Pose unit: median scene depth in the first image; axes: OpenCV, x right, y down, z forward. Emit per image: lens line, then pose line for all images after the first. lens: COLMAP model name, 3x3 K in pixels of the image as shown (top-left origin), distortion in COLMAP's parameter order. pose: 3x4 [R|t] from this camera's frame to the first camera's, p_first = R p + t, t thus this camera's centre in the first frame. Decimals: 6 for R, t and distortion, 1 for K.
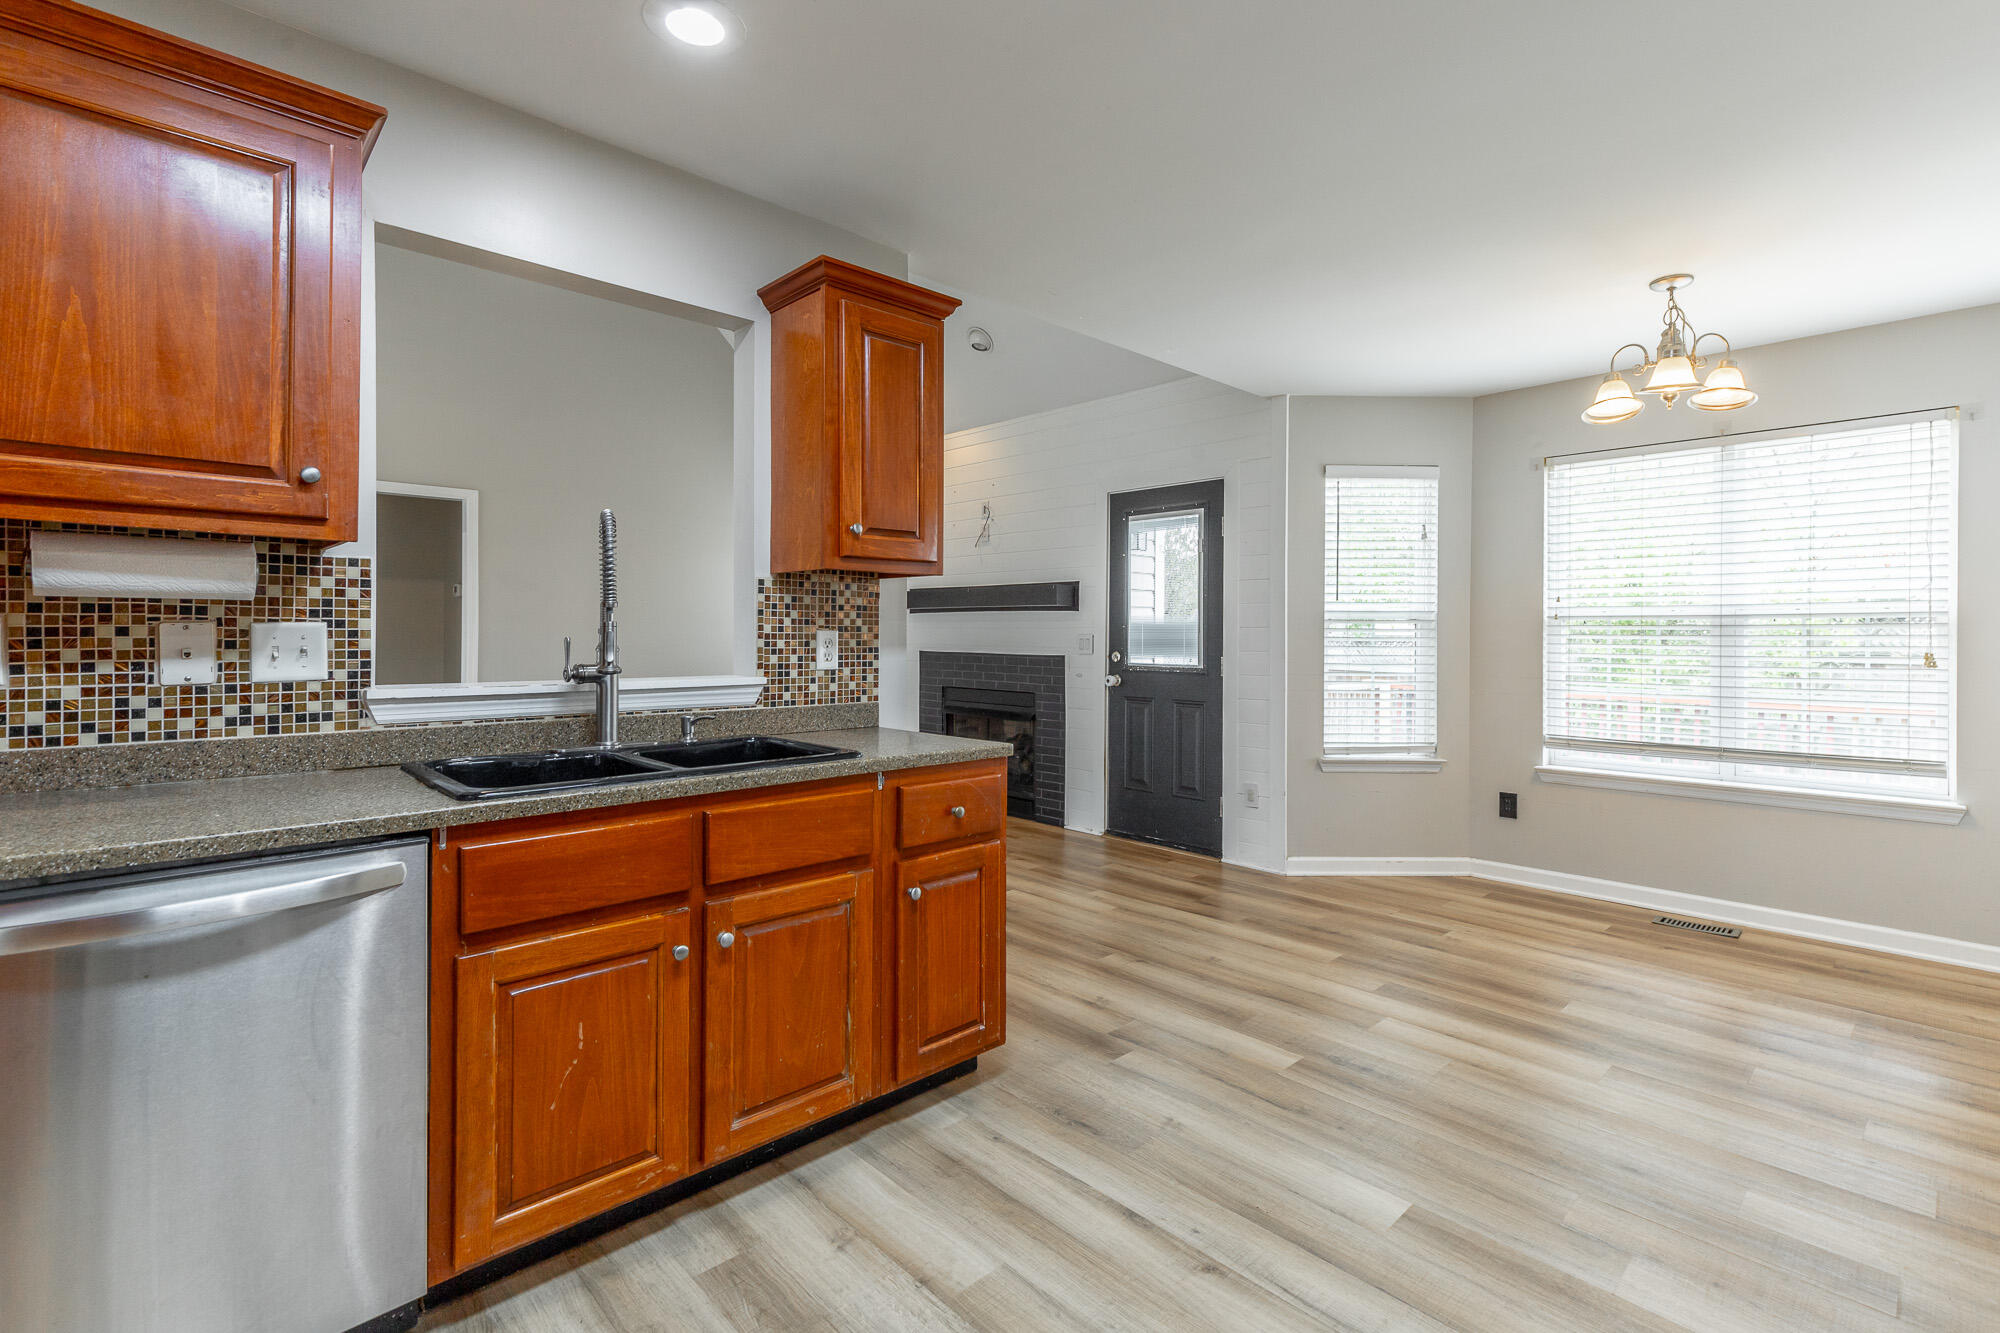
lens RADIAL K [[913.5, 0, 1025.9], [0, 913.5, 634.9], [0, 0, 1]] dist [0.009951, 0.000068]
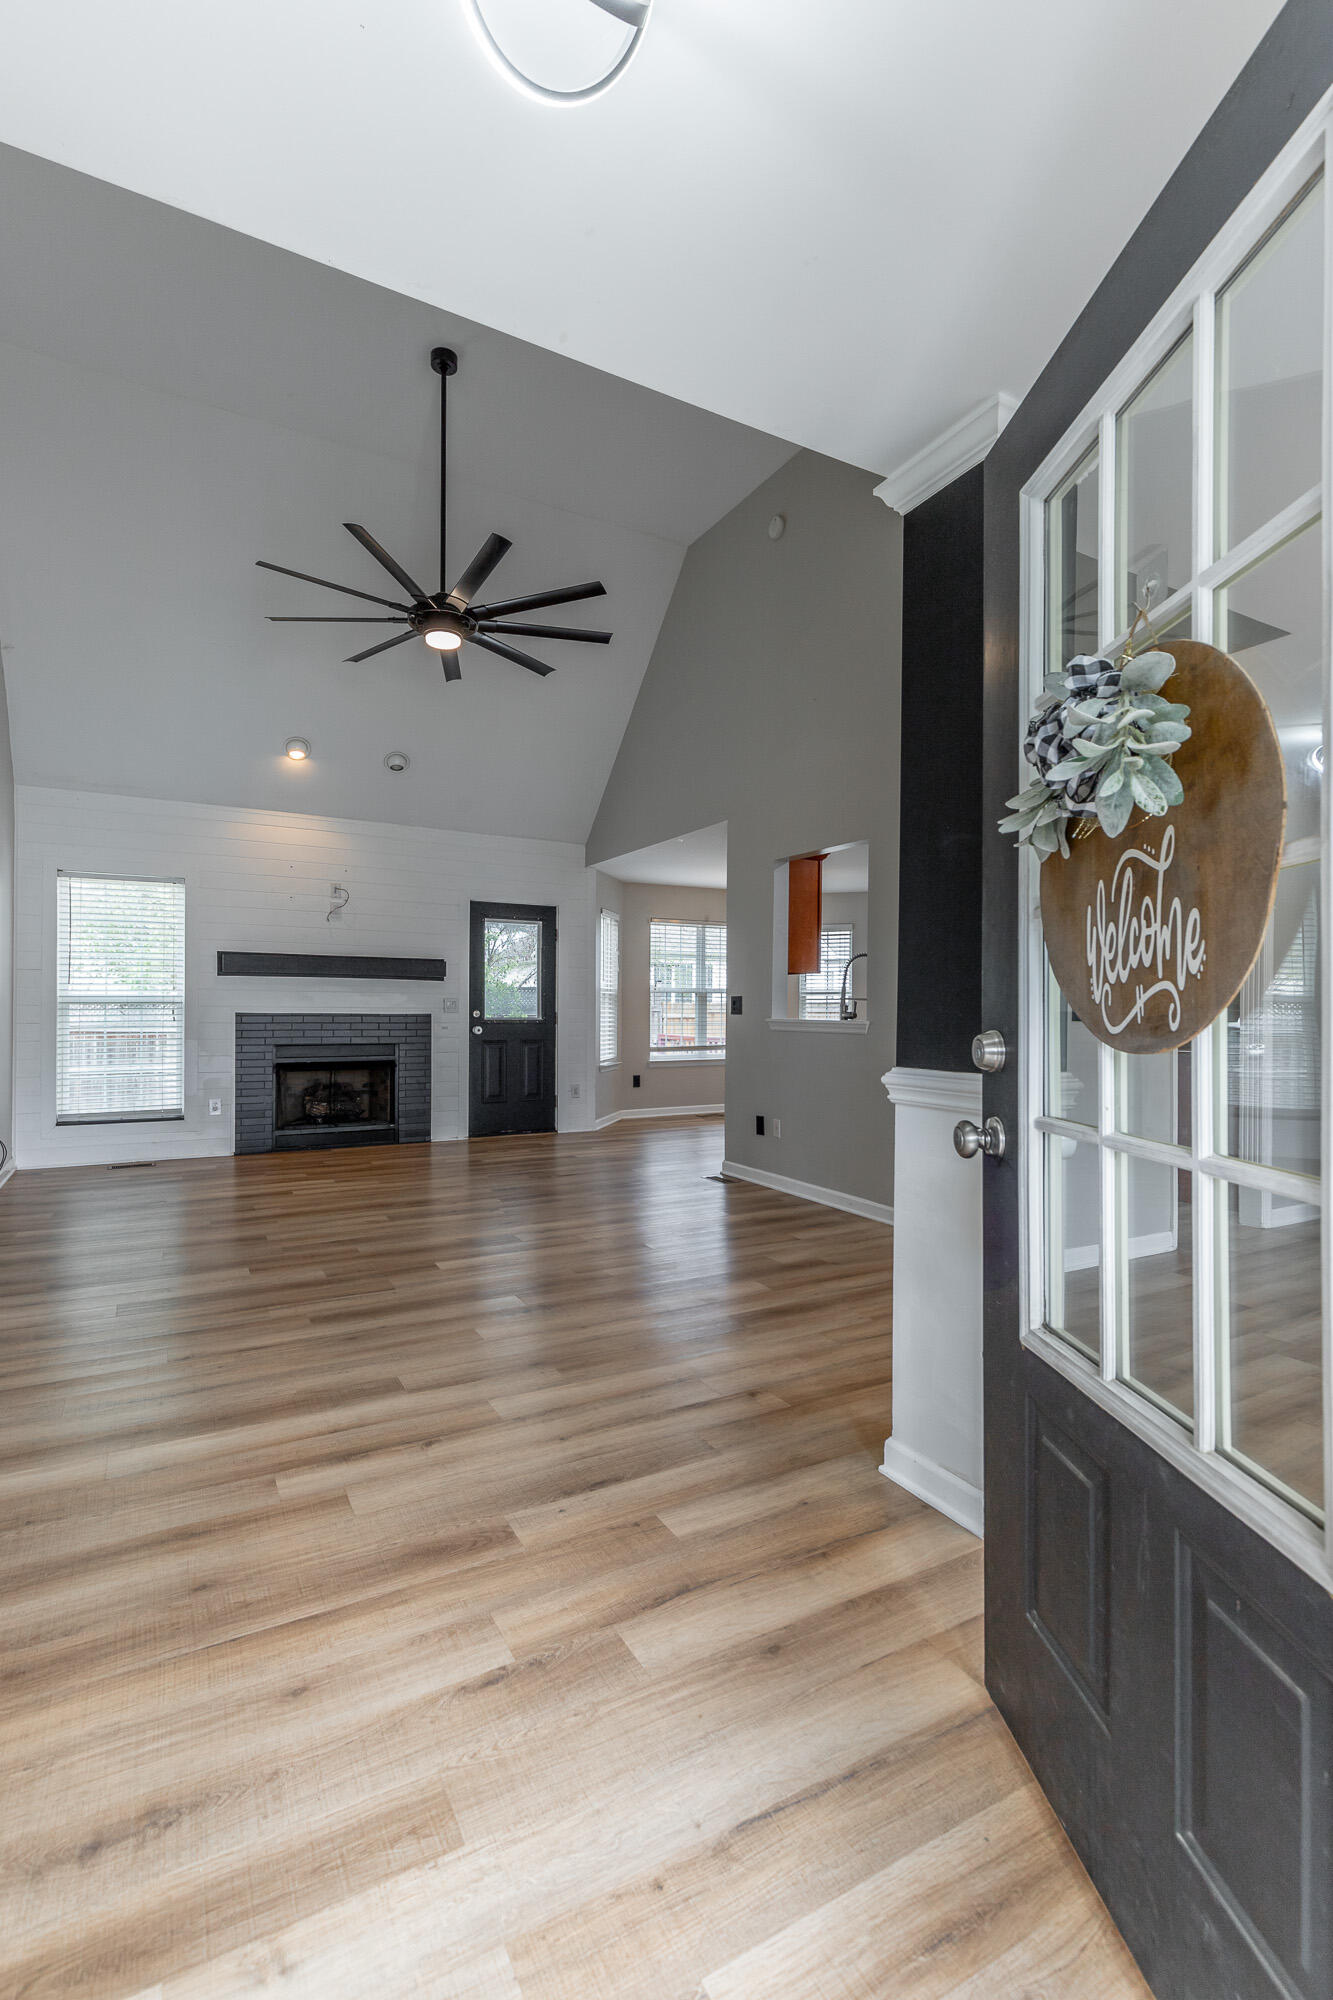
lens RADIAL K [[905.7, 0, 657.7], [0, 905.7, 1009.2], [0, 0, 1]] dist [0.009443, -0.000912]
pose [[0.263167, -0.006953, 0.964725, -2.385317], [-0.005776, 0.999945, 0.008783, 0.005528], [-0.964733, -0.007883, 0.263112, 0.678776]]
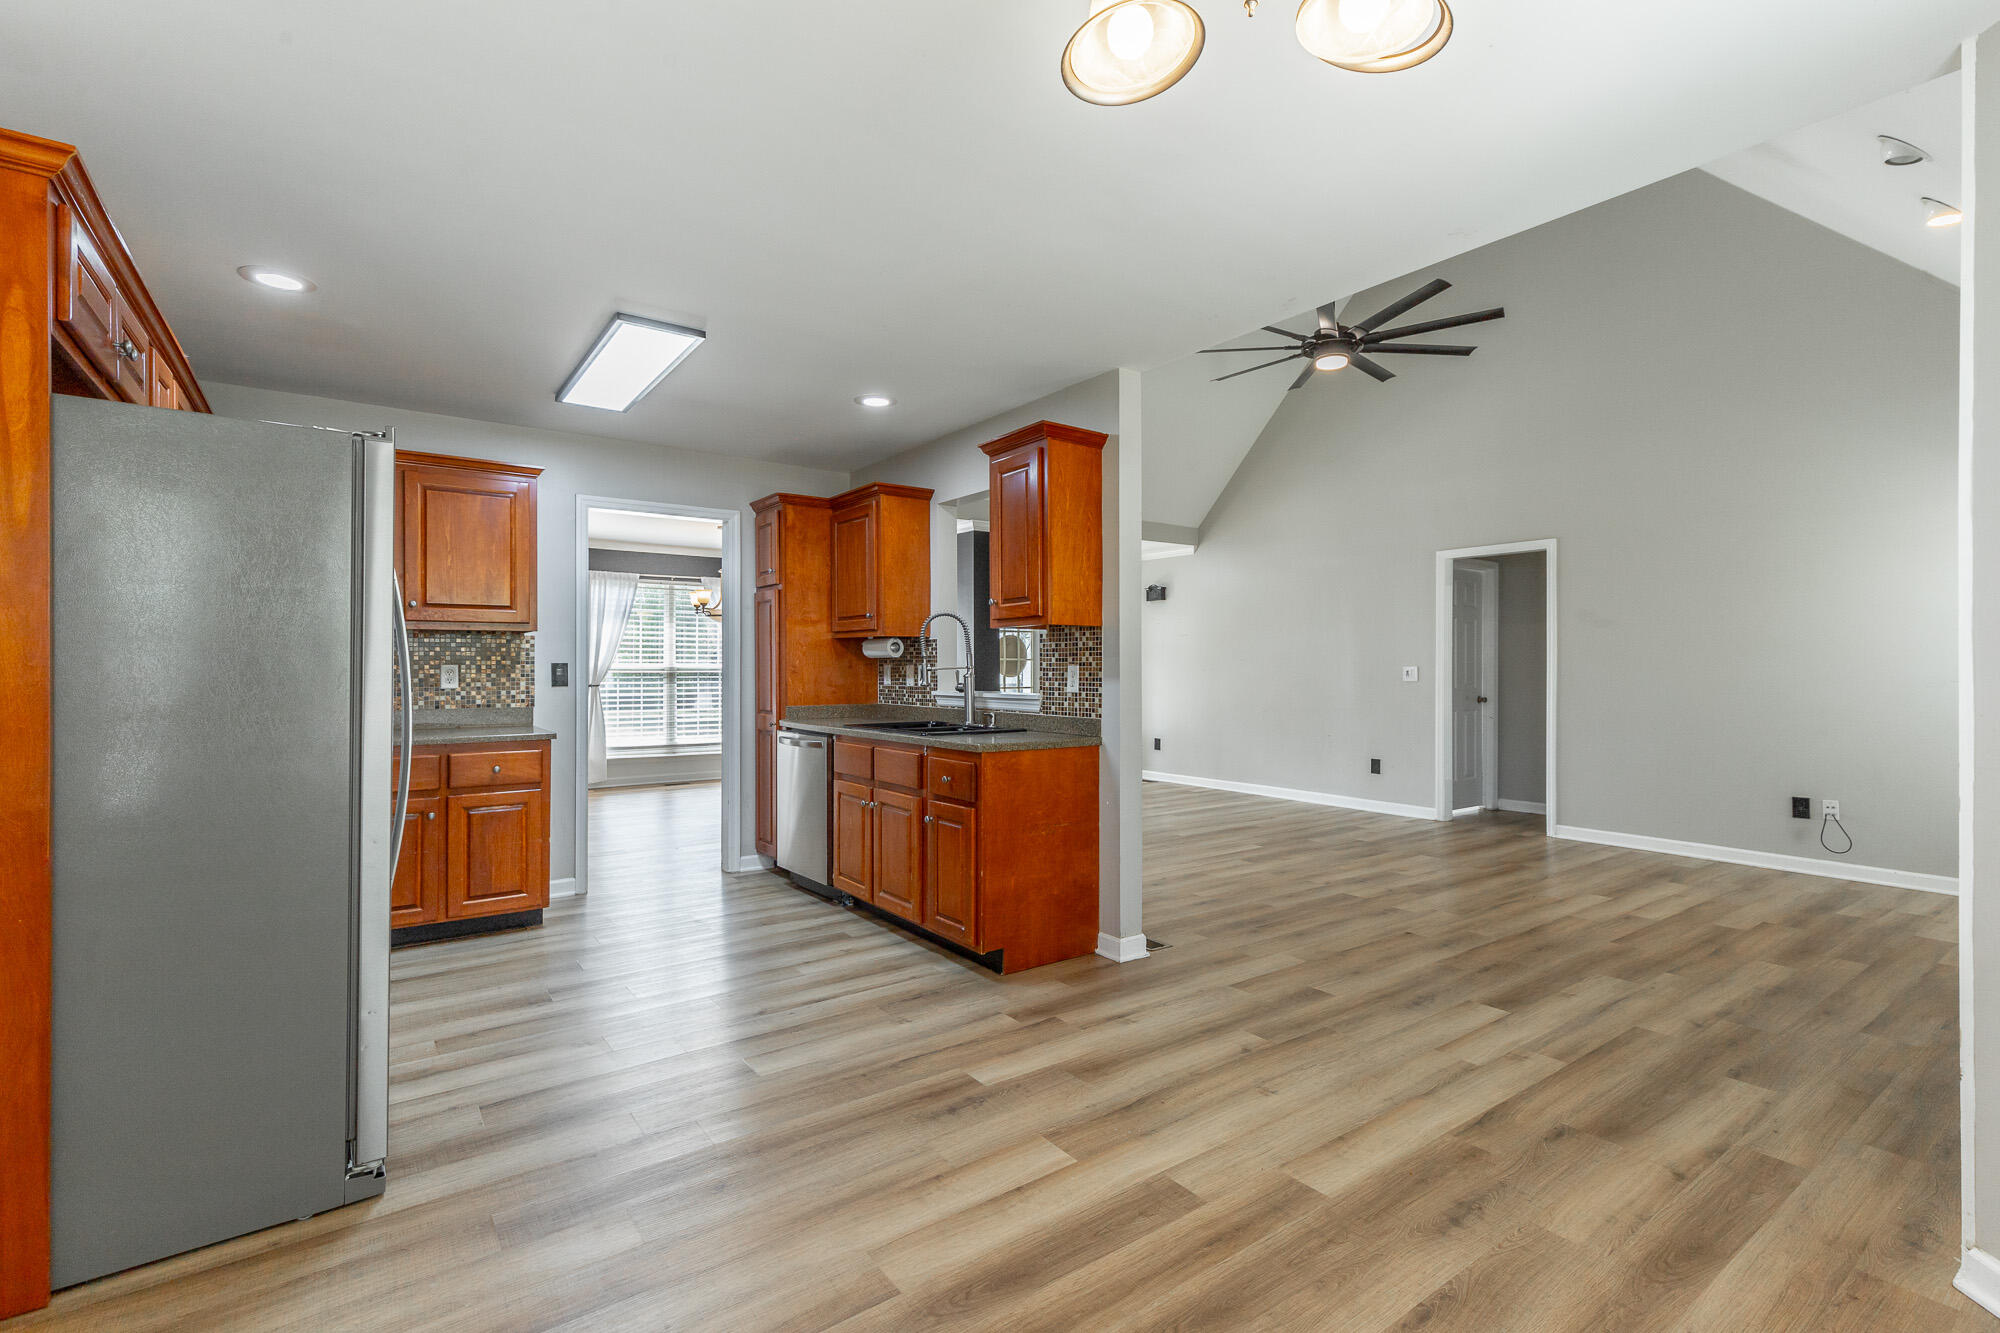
lens RADIAL K [[904.5, 0, 1004.7], [0, 904.5, 669.4], [0, 0, 1]] dist [0.007650, -0.000248]
pose [[-0.144644, -0.003977, -0.989476, 1.214220], [-0.000950, 0.999992, -0.003880, 0.006924], [0.989483, 0.000379, -0.144647, 1.099469]]
